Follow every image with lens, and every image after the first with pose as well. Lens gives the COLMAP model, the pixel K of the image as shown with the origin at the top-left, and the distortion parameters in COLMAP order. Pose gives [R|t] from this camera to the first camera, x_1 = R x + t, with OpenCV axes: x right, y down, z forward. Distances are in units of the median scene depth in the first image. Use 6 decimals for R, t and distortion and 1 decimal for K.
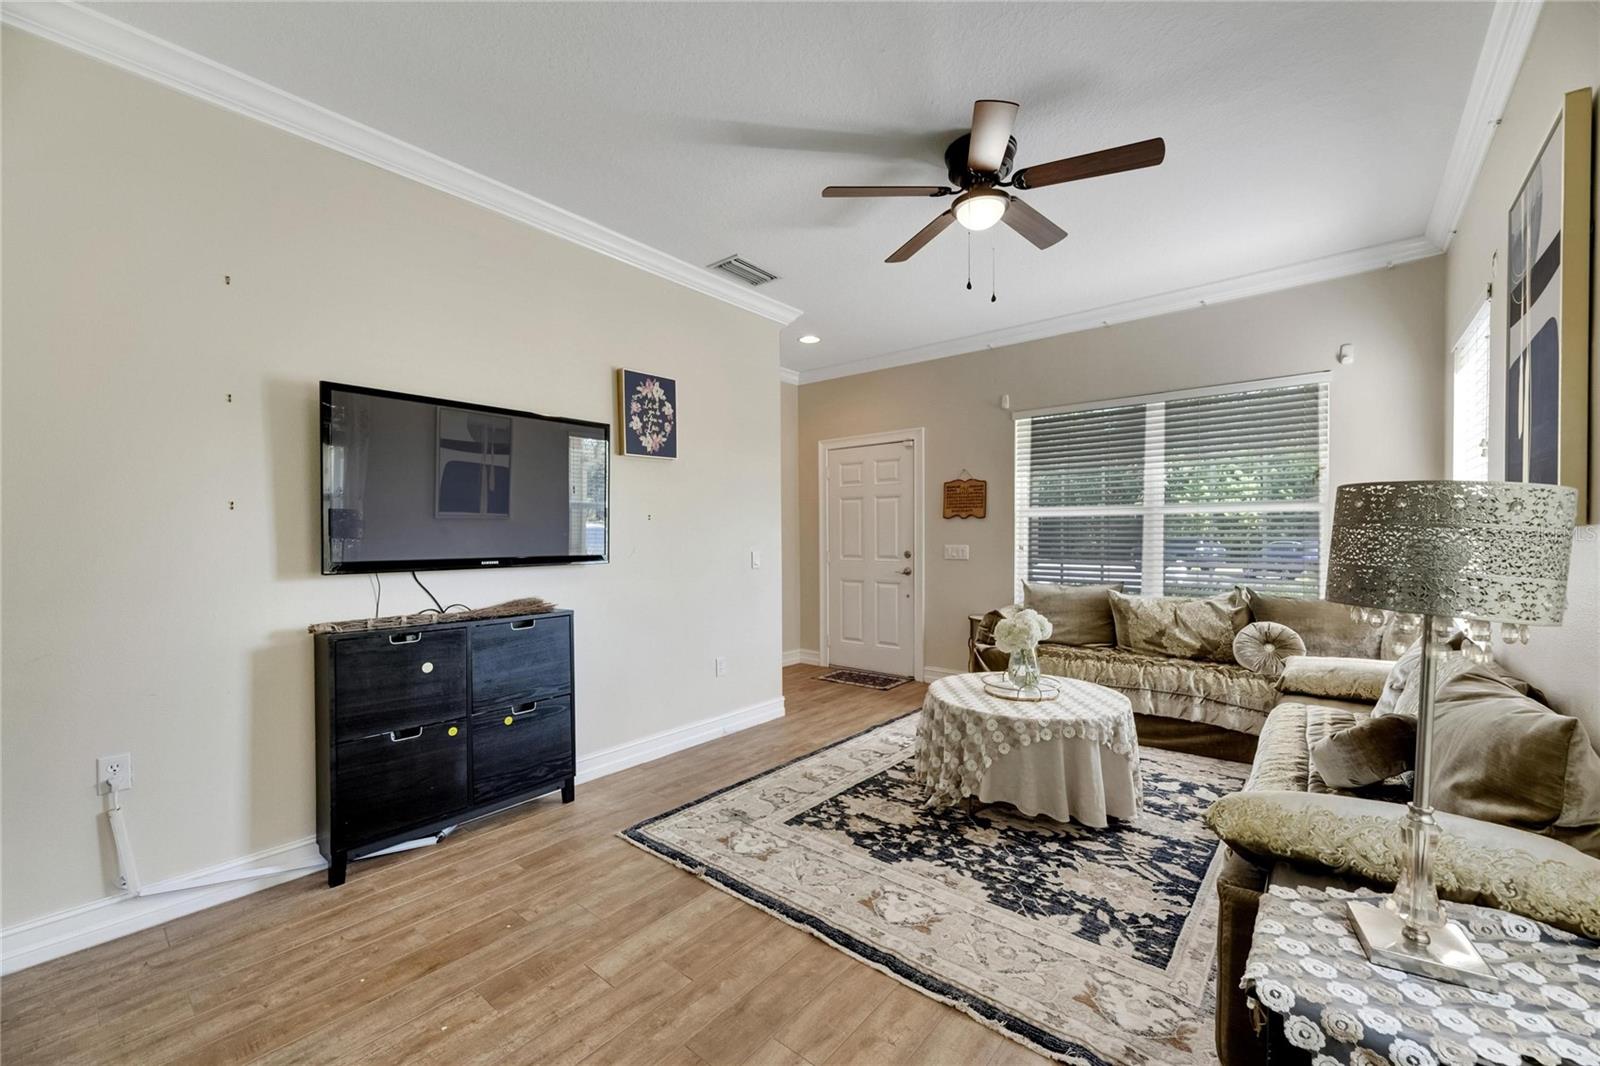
lens RADIAL K [[637.3, 0, 808.5], [0, 637.3, 540.6], [0, 0, 1]] dist [0.013751, -0.003449]
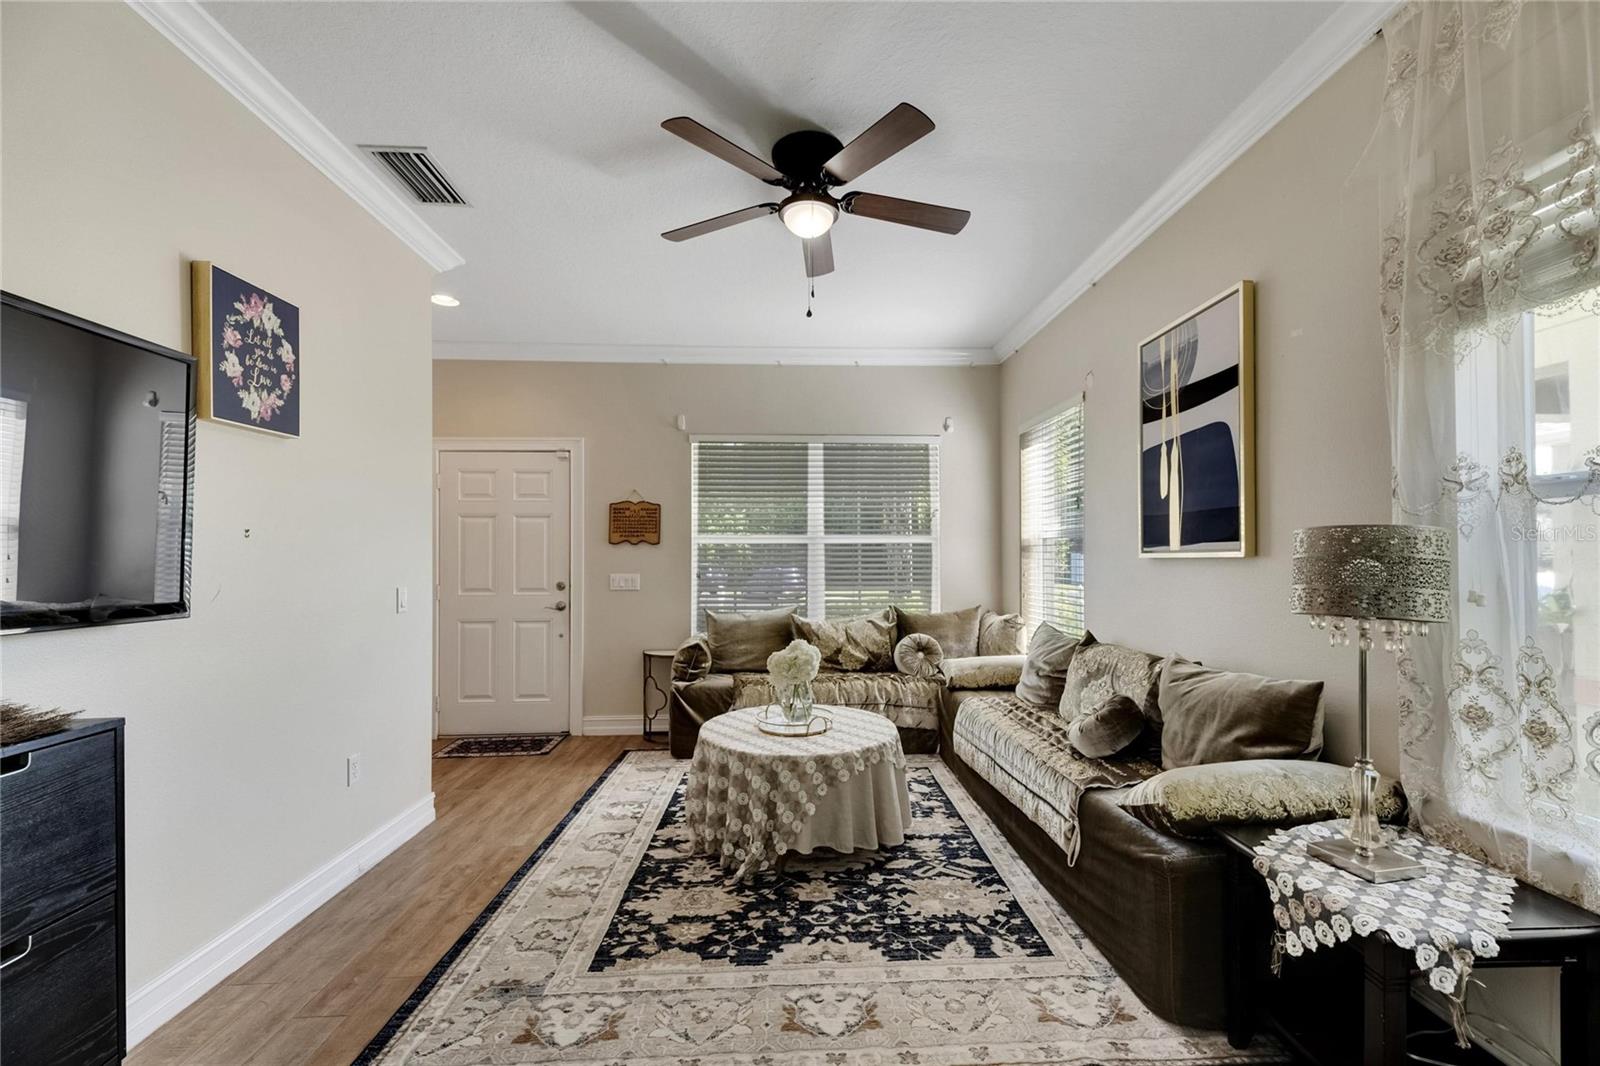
lens RADIAL K [[637.3, 0, 808.7], [0, 637.3, 552.1], [0, 0, 1]] dist [0.013751, -0.003449]
pose [[0.741052, 0.009964, 0.671374, -0.311822], [0.007636, 0.999700, -0.023265, -0.002809], [-0.671404, 0.022367, 0.740754, 0.276916]]
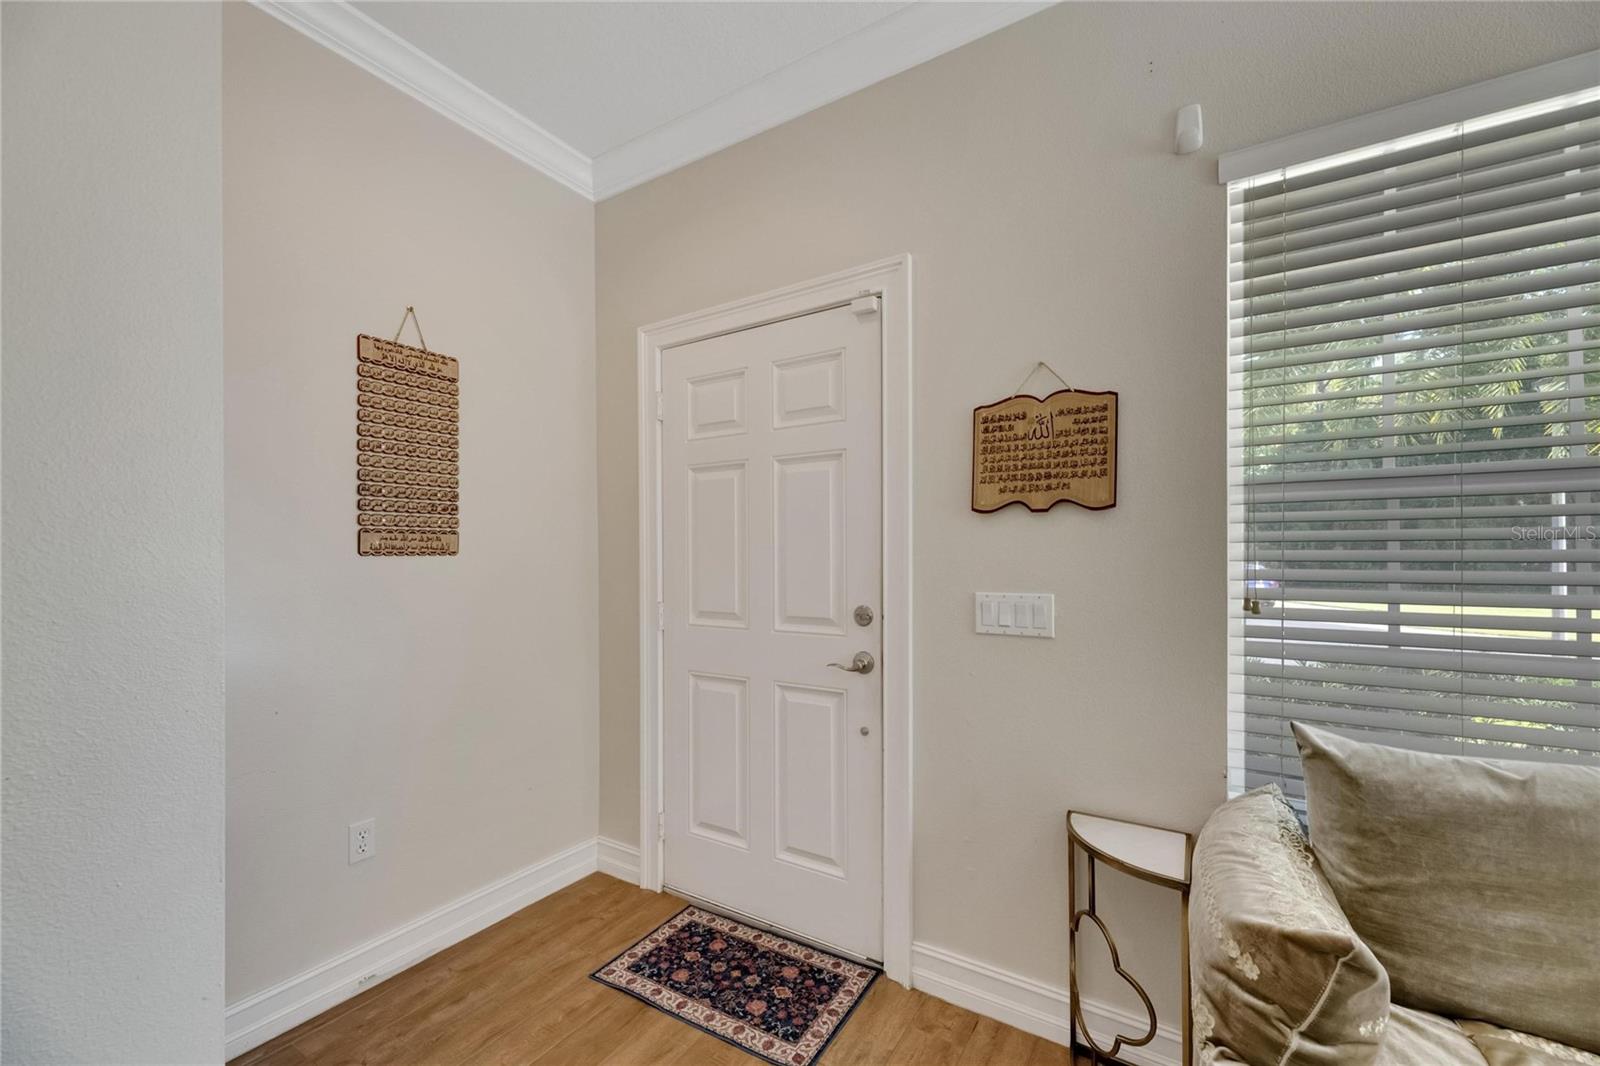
lens RADIAL K [[637.3, 0, 813.7], [0, 637.3, 559.5], [0, 0, 1]] dist [0.013751, -0.003449]
pose [[0.990514, -0.000267, 0.137409, 0.142747], [0.001474, 0.999961, -0.008685, -0.013299], [-0.137401, 0.008805, 0.990476, 1.184223]]
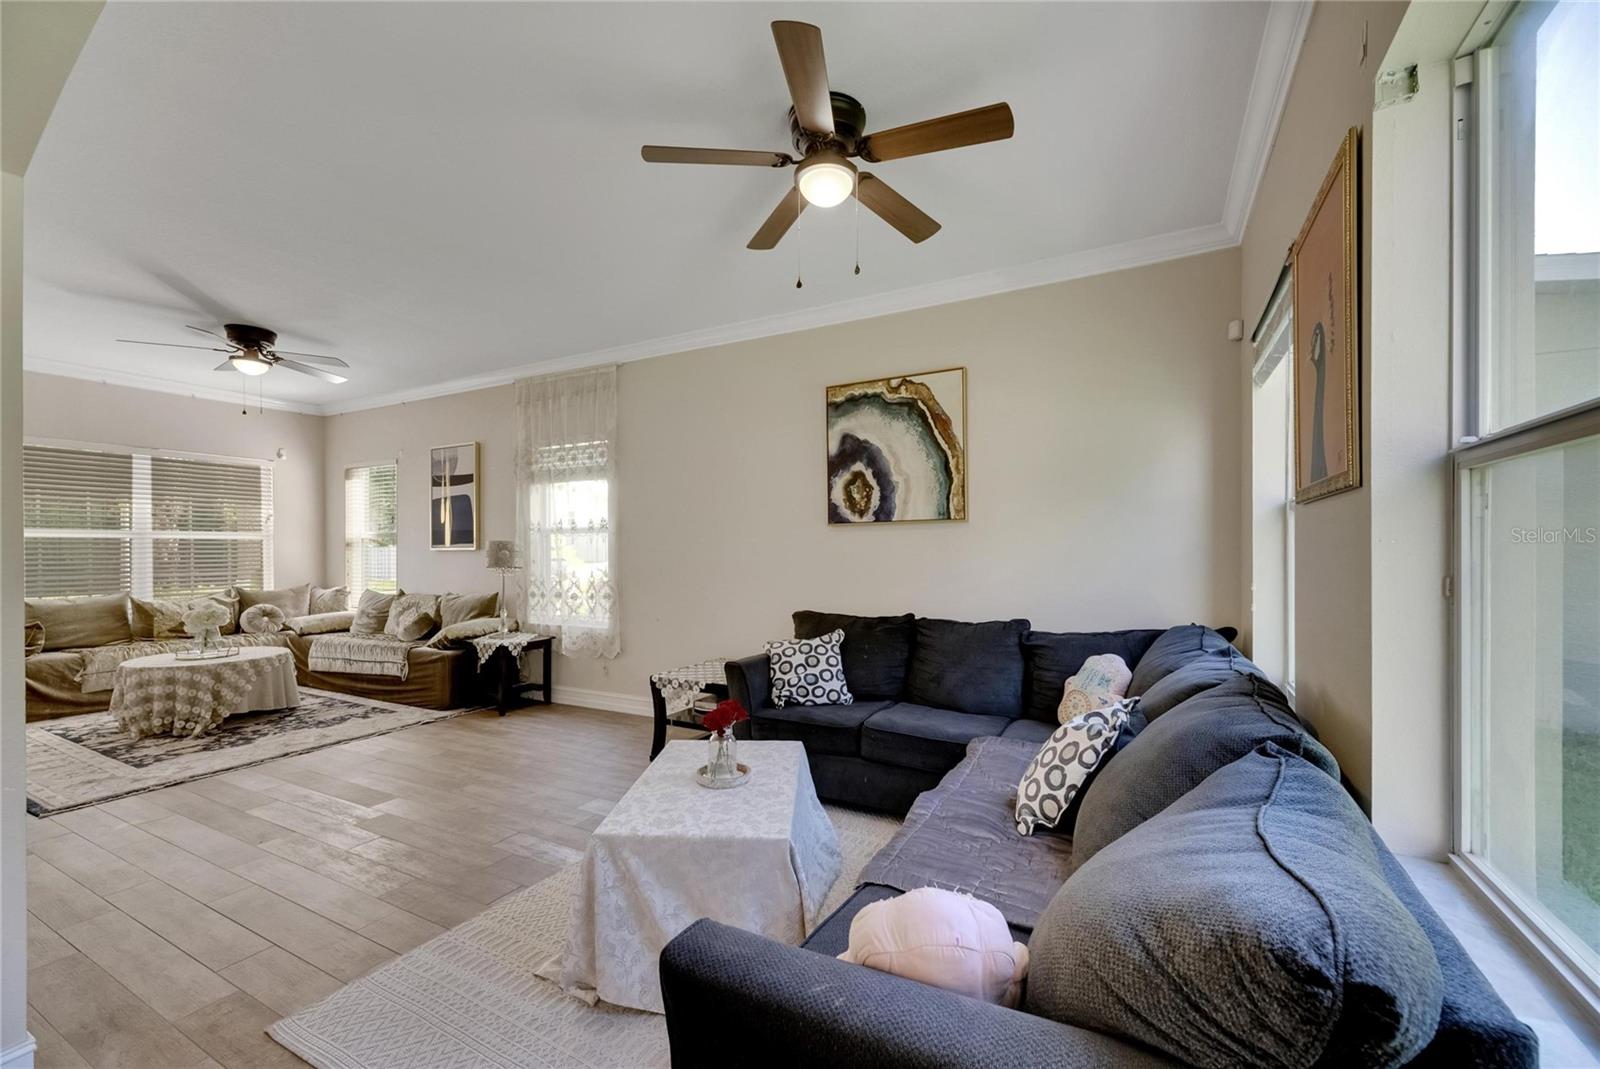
lens RADIAL K [[637.3, 0, 800.0], [0, 637.3, 551.7], [0, 0, 1]] dist [0.013751, -0.003449]
pose [[-0.197643, 0.002778, 0.980270, -1.499564], [0.014675, 0.999892, 0.000125, 0.009063], [-0.980164, 0.014411, -0.197663, -0.085172]]
